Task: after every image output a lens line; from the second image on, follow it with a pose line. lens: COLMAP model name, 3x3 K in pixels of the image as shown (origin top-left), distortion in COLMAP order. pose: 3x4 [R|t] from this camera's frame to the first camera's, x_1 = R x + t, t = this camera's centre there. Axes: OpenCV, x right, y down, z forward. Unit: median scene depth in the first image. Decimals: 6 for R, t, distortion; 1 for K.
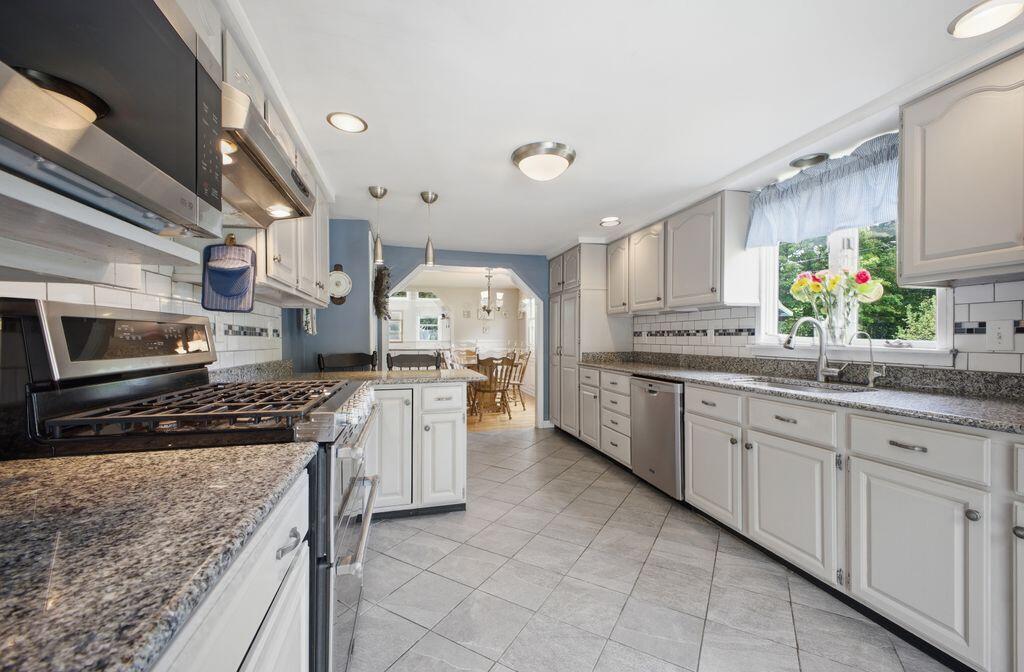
lens RADIAL K [[405.5, 0, 512.0], [0, 405.5, 336.0], [0, 0, 1]] dist [0.000174, 0.000006]
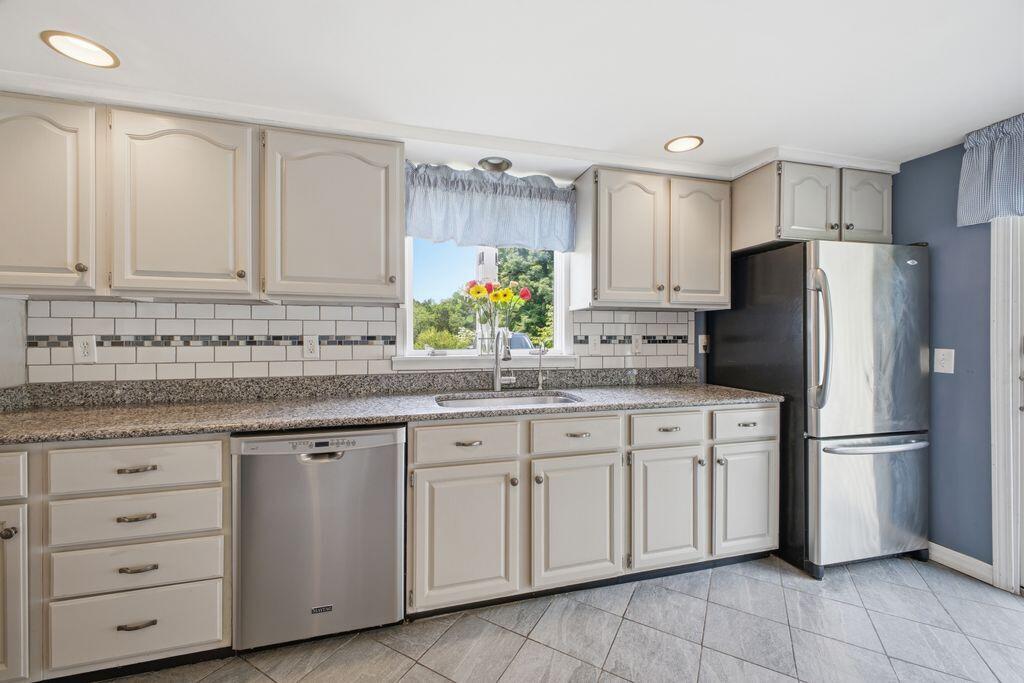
lens RADIAL K [[397.9, 0, 516.6], [0, 397.9, 336.1], [0, 0, 1]] dist [0.002298, 0.000090]
pose [[-0.017729, 0.007402, 0.999815, -0.172120], [-0.002690, 0.999969, -0.007451, -0.012804], [-0.999839, -0.002822, -0.017708, 0.773203]]
